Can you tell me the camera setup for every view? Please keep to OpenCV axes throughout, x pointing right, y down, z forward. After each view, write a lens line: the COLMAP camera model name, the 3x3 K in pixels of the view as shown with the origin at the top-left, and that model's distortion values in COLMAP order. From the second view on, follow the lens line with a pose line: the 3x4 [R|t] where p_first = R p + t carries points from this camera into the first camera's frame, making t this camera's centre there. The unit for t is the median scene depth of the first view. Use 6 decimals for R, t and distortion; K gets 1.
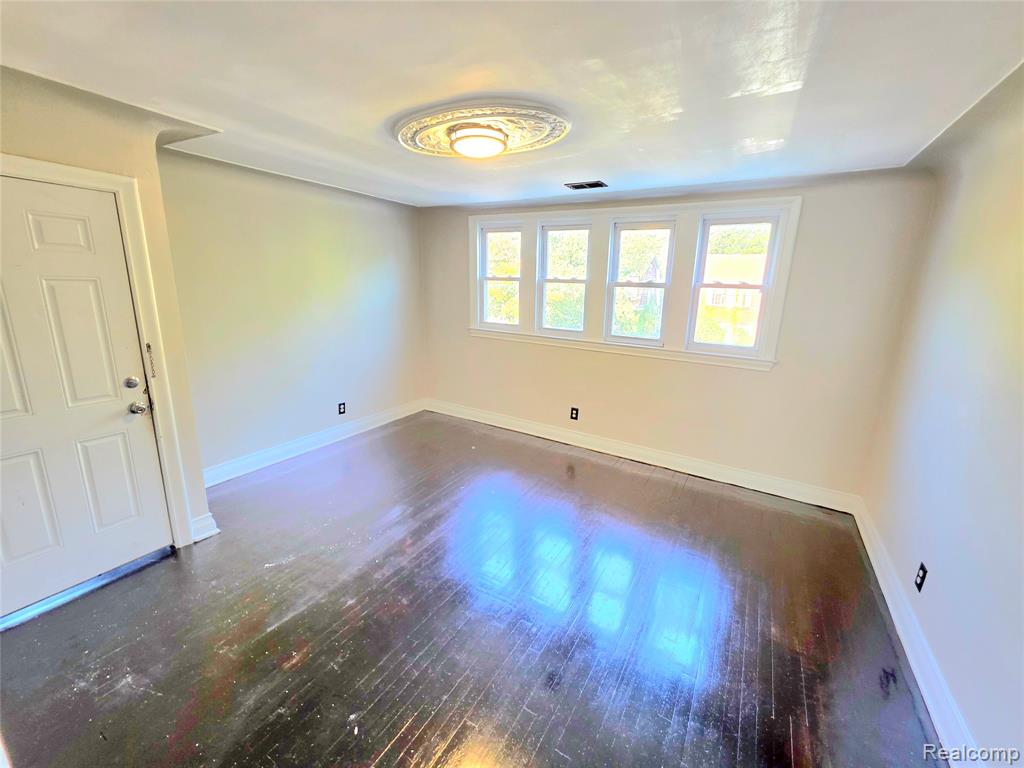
lens RADIAL K [[409.7, 0, 516.0], [0, 409.7, 374.7], [0, 0, 1]] dist [-0.000098, 0.000022]
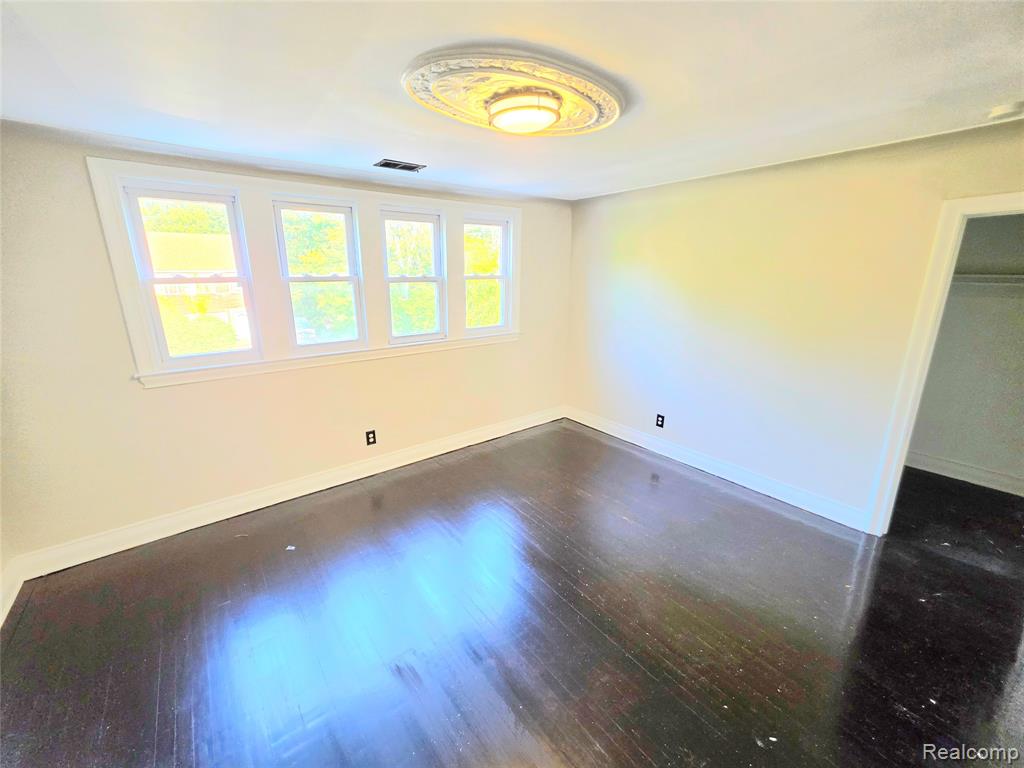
lens RADIAL K [[409.7, 0, 516.0], [0, 409.7, 374.7], [0, 0, 1]] dist [-0.000098, 0.000022]
pose [[0.355792, -0.259617, 0.897781, -0.558199], [0.220568, 0.956829, 0.189281, -0.142496], [-0.908164, 0.130677, 0.397695, 0.455278]]
